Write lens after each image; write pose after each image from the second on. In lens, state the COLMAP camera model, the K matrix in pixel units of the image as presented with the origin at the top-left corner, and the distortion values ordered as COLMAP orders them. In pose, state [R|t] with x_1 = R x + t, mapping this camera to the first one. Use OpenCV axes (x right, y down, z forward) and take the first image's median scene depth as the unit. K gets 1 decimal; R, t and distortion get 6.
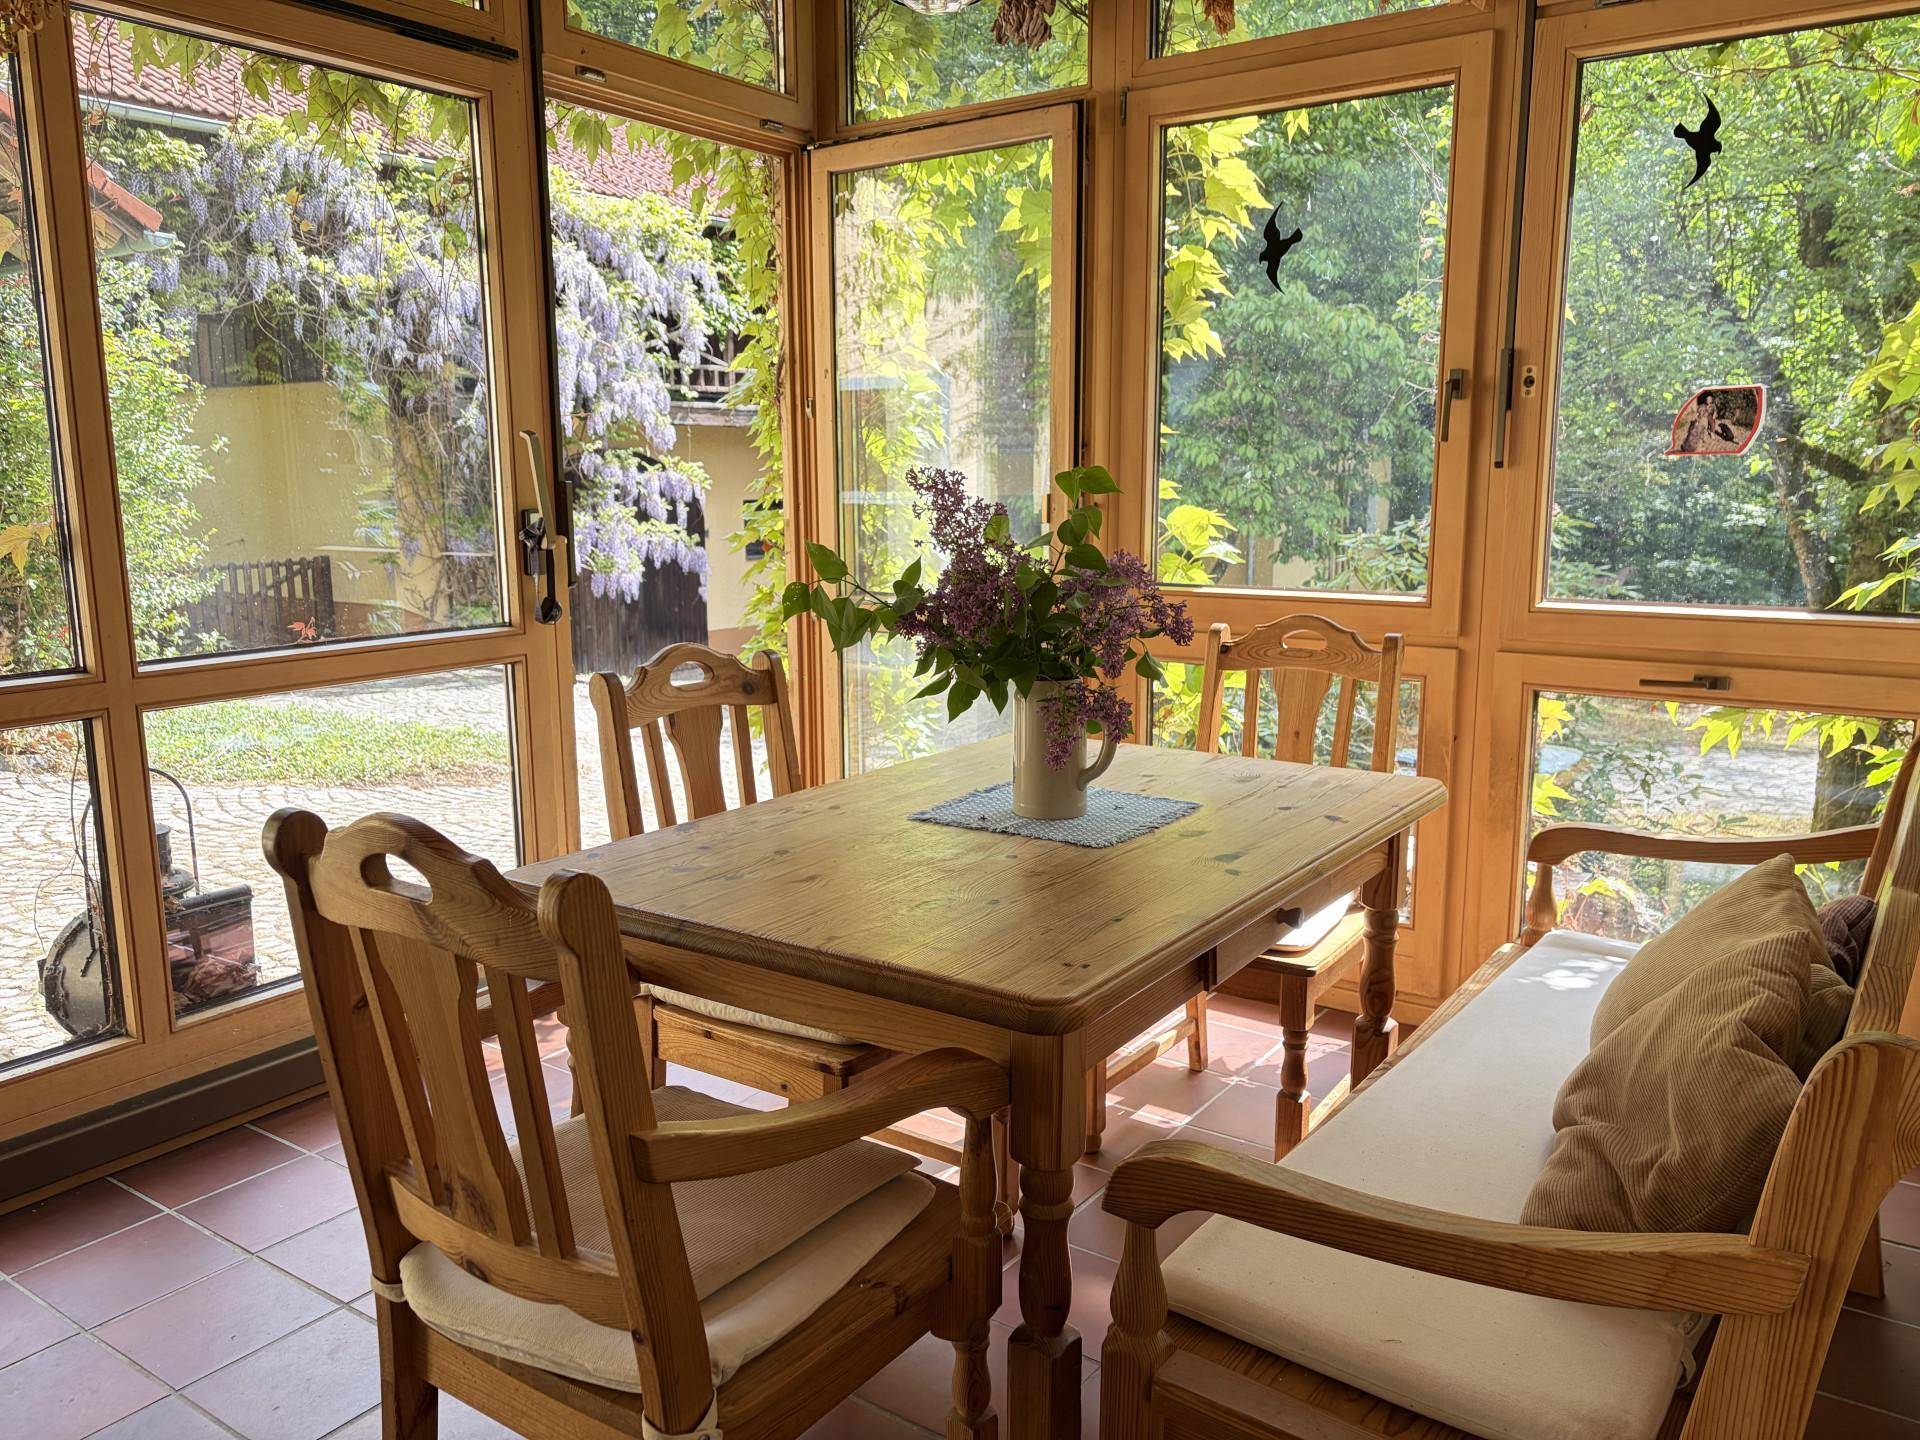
lens RADIAL K [[1451.6, 0, 959.8], [0, 1451.6, 725.0], [0, 0, 1]] dist [0.052330, 0.001479]
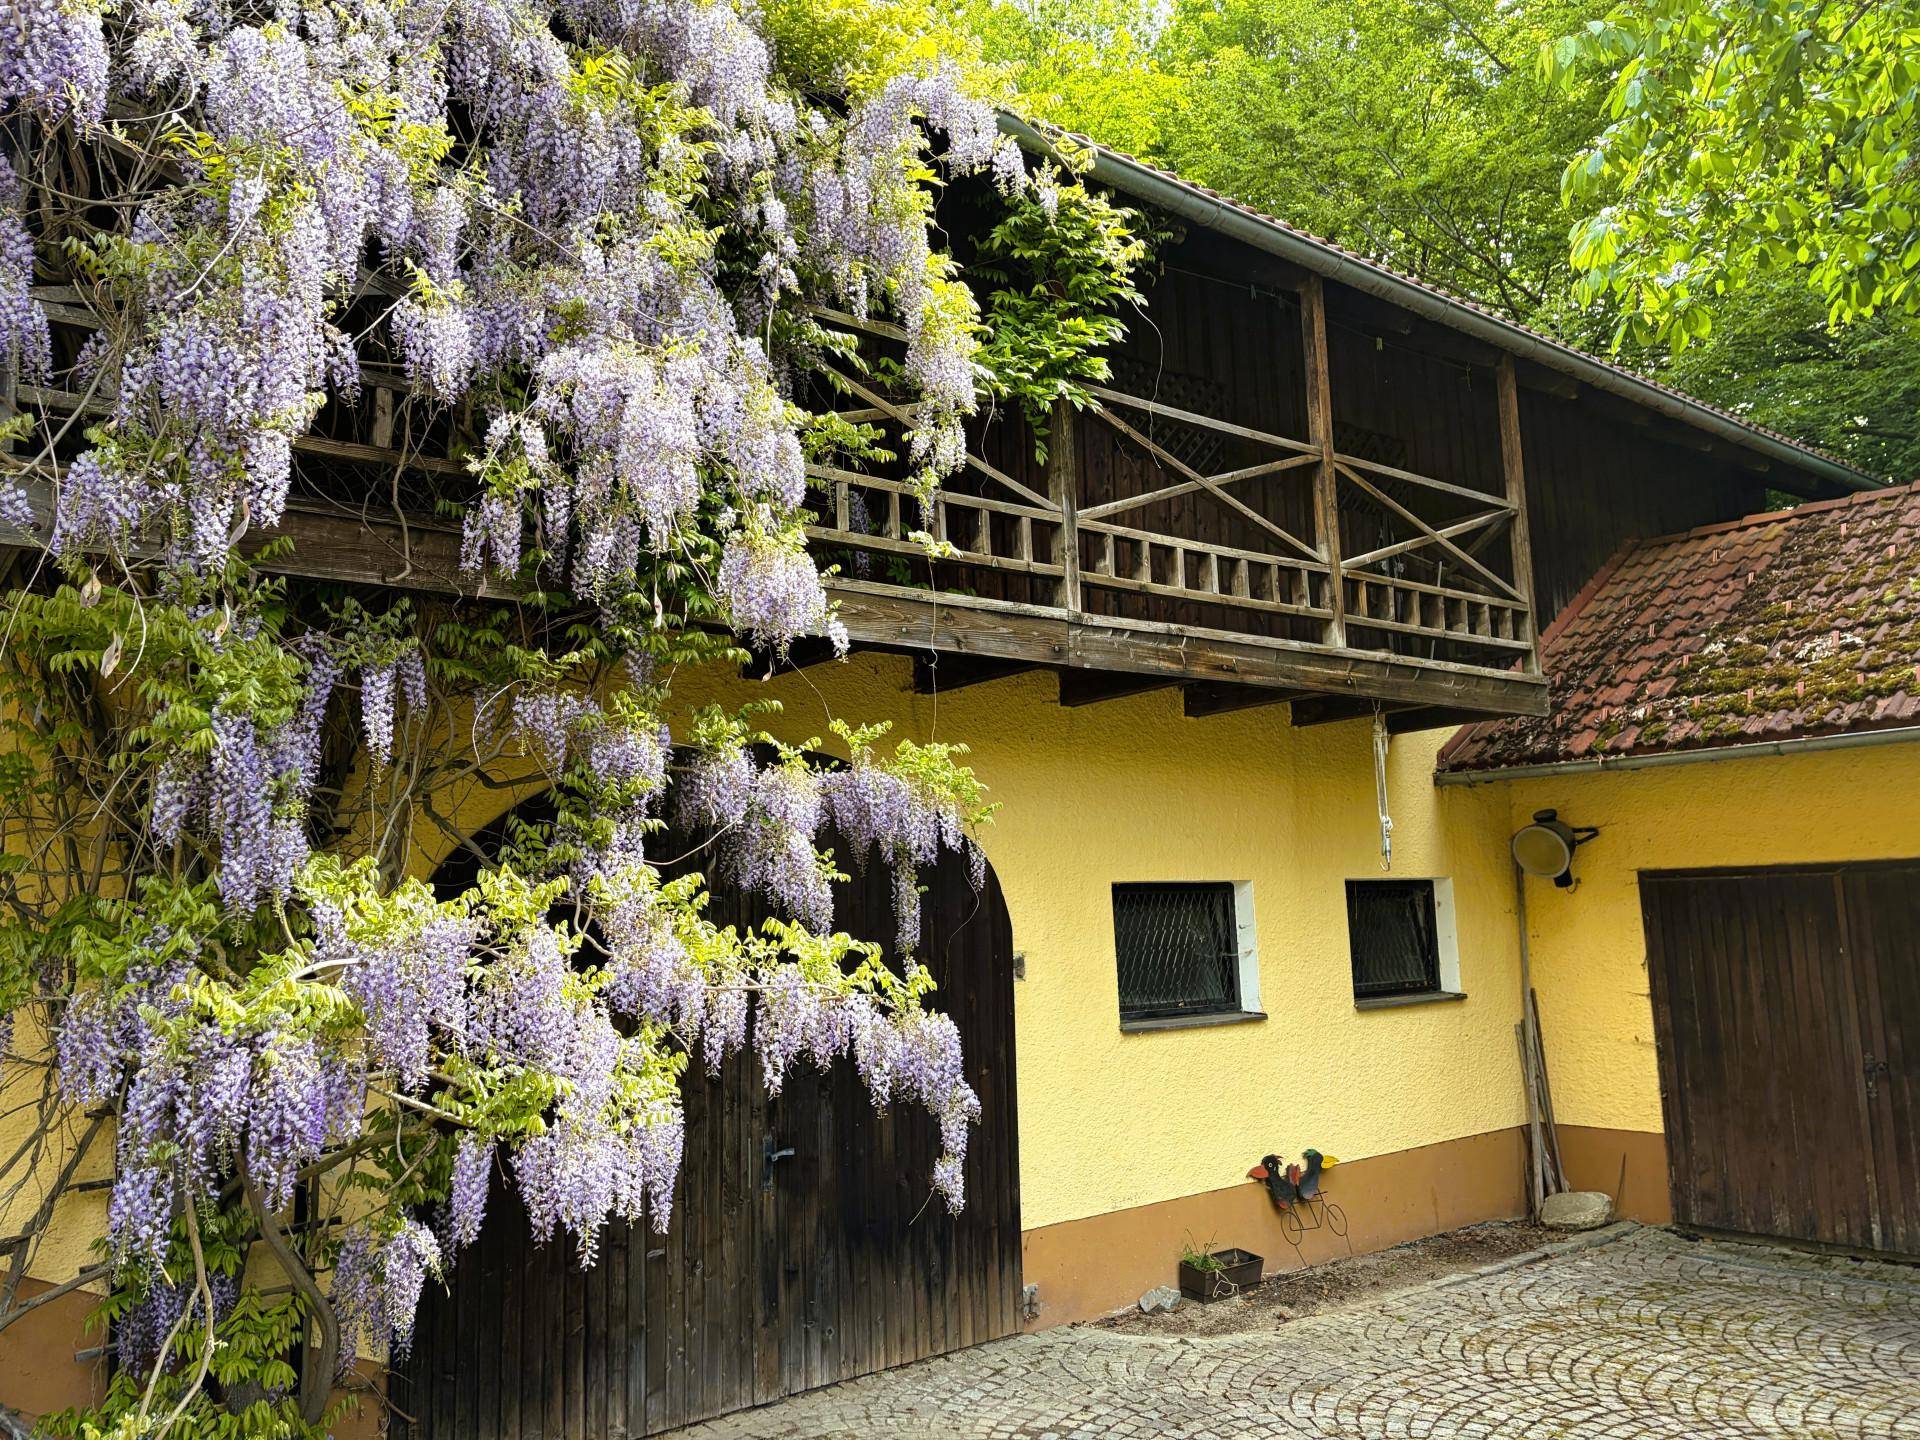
lens RADIAL K [[1451.6, 0, 959.1], [0, 1451.6, 713.2], [0, 0, 1]] dist [0.052330, 0.001479]
pose [[0.958622, -0.059608, -0.278373, -0.087494], [-0.027662, 0.953703, -0.299475, -0.089765], [0.283336, 0.294784, 0.912591, 0.701839]]
